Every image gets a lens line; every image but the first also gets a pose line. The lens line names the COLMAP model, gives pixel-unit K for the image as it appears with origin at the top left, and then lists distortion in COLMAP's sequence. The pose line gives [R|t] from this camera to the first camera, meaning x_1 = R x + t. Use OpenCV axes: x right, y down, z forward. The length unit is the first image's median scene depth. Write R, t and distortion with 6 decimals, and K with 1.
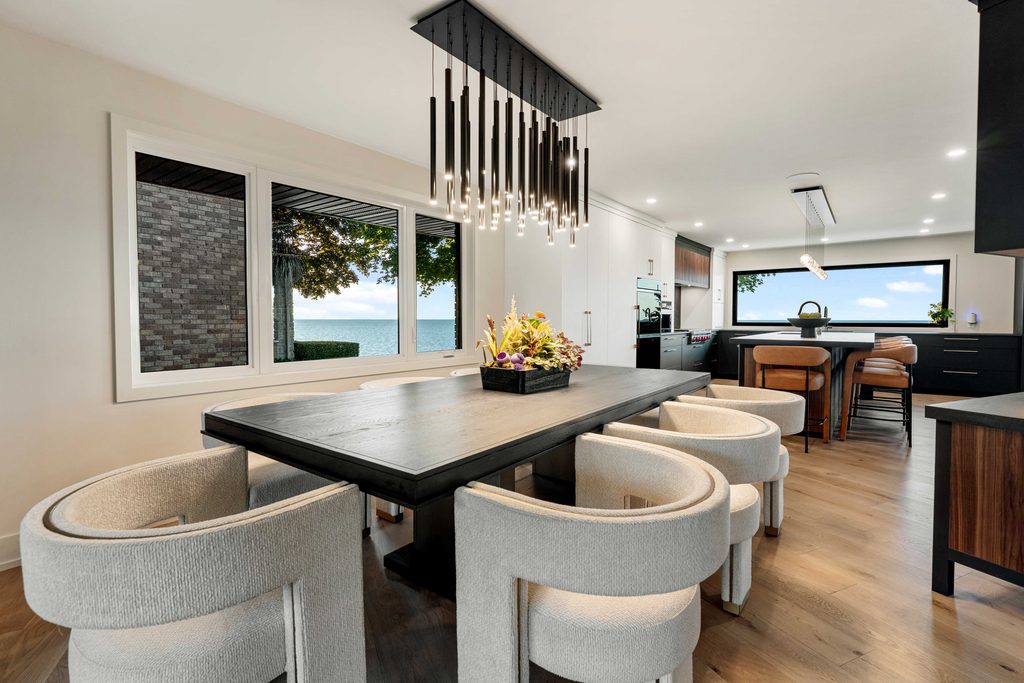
lens RADIAL K [[460.3, 0, 512.6], [0, 460.3, 329.9], [0, 0, 1]] dist [-0.001699, -0.000058]
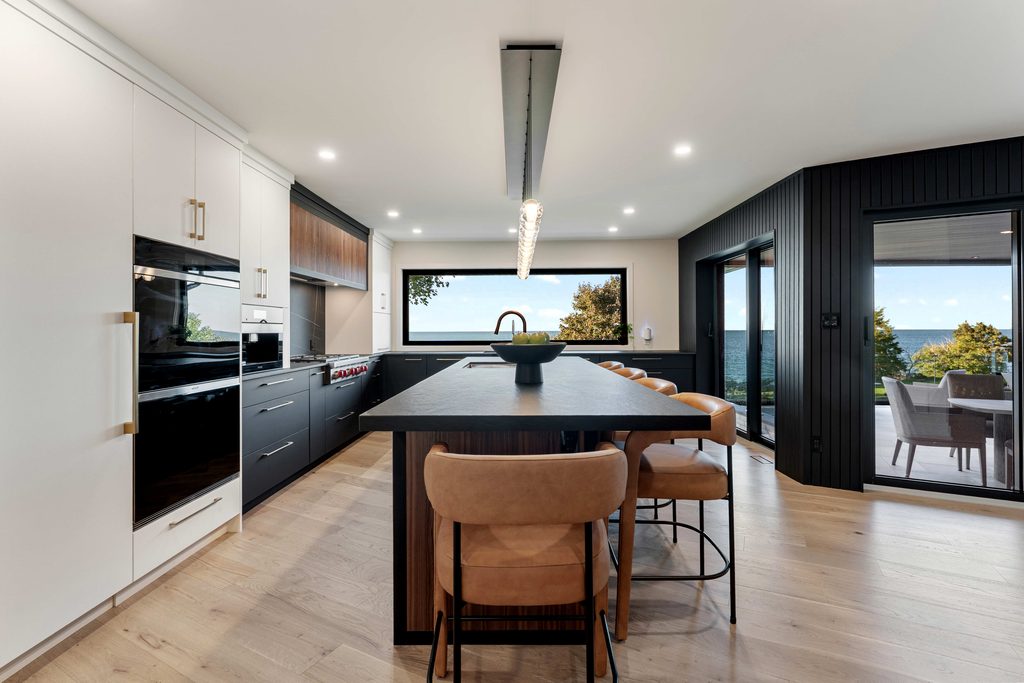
lens RADIAL K [[460.3, 0, 512.6], [0, 460.3, 329.9], [0, 0, 1]] dist [-0.001699, -0.000058]
pose [[0.791533, -0.005099, 0.611106, 0.225745], [0.021047, 0.999599, -0.018920, -0.021115], [-0.610764, 0.027838, 0.791323, 0.424304]]
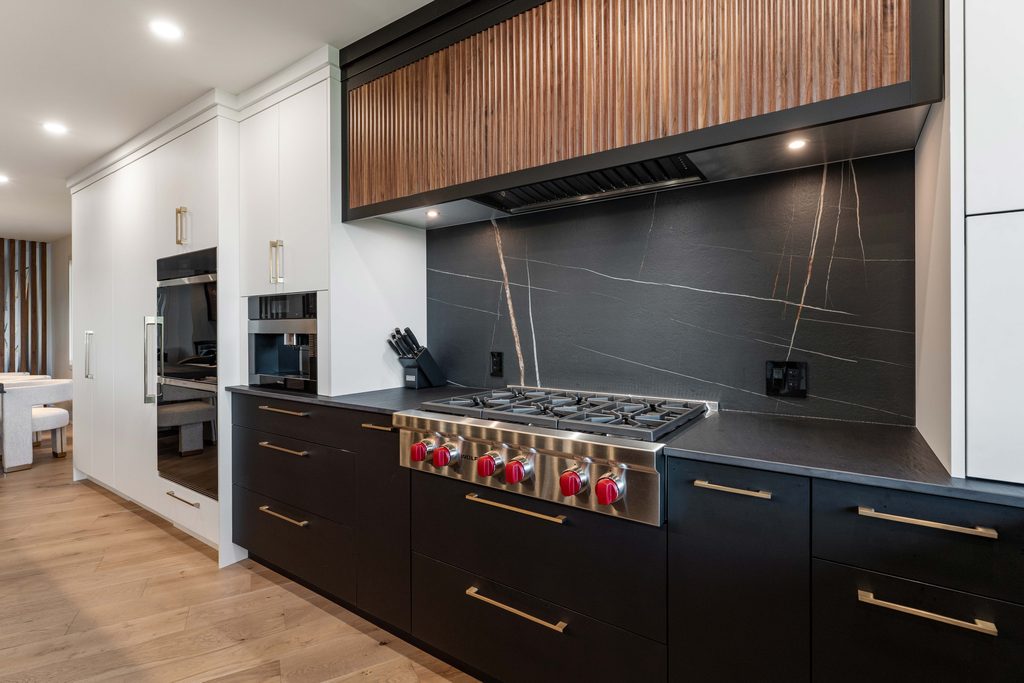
lens RADIAL K [[460.3, 0, 512.6], [0, 460.3, 329.9], [0, 0, 1]] dist [-0.001699, -0.000058]
pose [[0.088731, -0.006044, -0.996037, 0.610169], [-0.027357, 0.999590, -0.008502, -0.036081], [0.995680, 0.028003, 0.088529, 1.022405]]
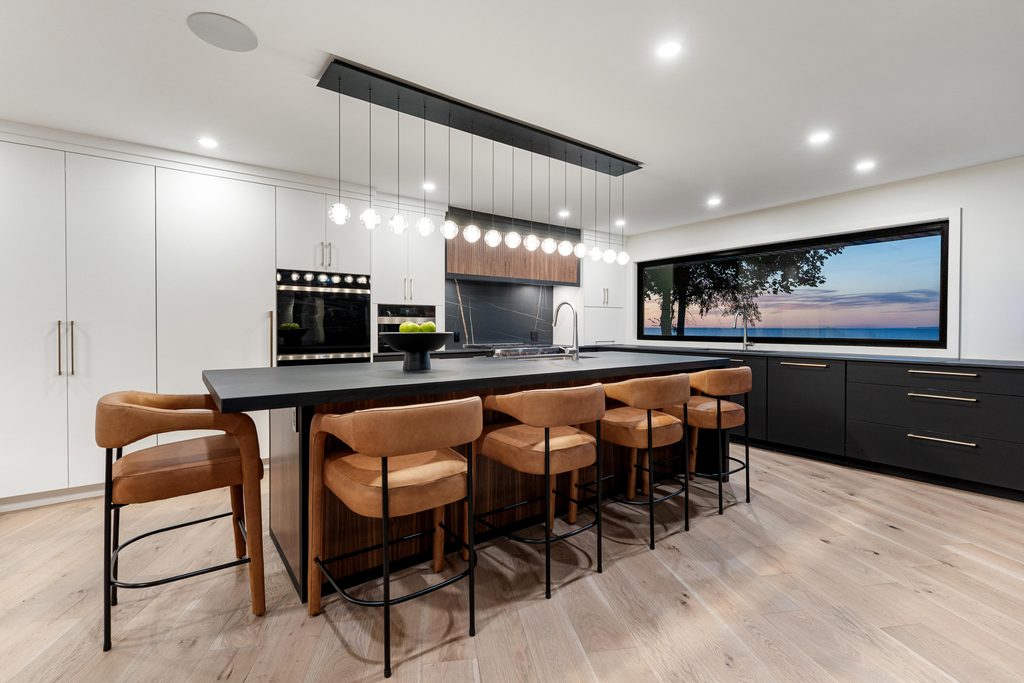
lens RADIAL K [[460.3, 0, 512.6], [0, 460.3, 329.9], [0, 0, 1]] dist [-0.001699, -0.000058]
pose [[0.966456, -0.000349, -0.256832, 0.590142], [-0.006038, 0.999692, -0.024079, -0.010690], [0.256762, 0.024822, 0.966156, 0.357406]]
